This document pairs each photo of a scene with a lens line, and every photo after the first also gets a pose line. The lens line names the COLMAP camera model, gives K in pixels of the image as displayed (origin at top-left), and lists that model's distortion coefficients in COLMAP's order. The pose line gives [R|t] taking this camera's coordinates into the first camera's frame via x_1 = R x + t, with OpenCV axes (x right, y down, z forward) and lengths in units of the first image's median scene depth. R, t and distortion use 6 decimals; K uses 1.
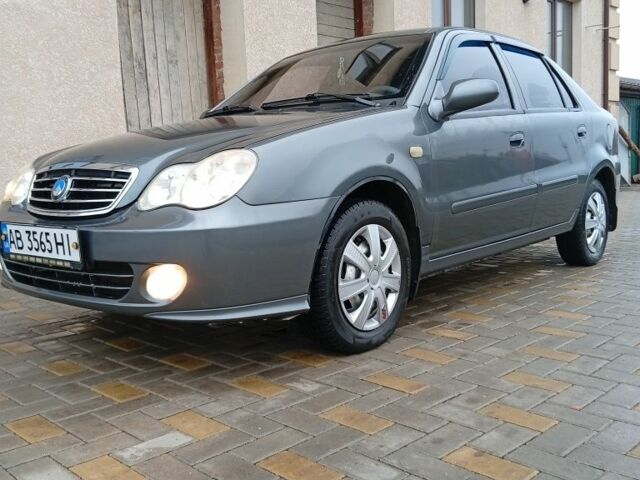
lens RADIAL K [[644.6, 0, 323.1], [0, 644.6, 239.2], [0, 0, 1]] dist [0.182126, -0.390886]
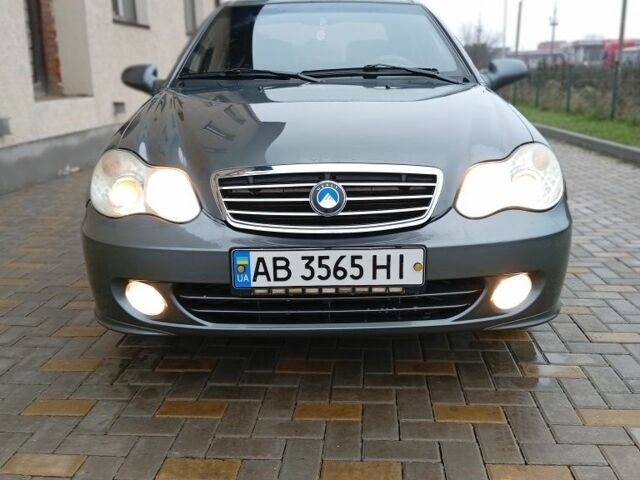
lens RADIAL K [[644.6, 0, 323.1], [0, 644.6, 239.2], [0, 0, 1]] dist [0.182126, -0.390886]
pose [[0.762776, -0.136455, 0.632101, -0.931879], [0.066982, 0.988897, 0.132648, -0.136010], [-0.643184, -0.058841, 0.763448, 0.404396]]
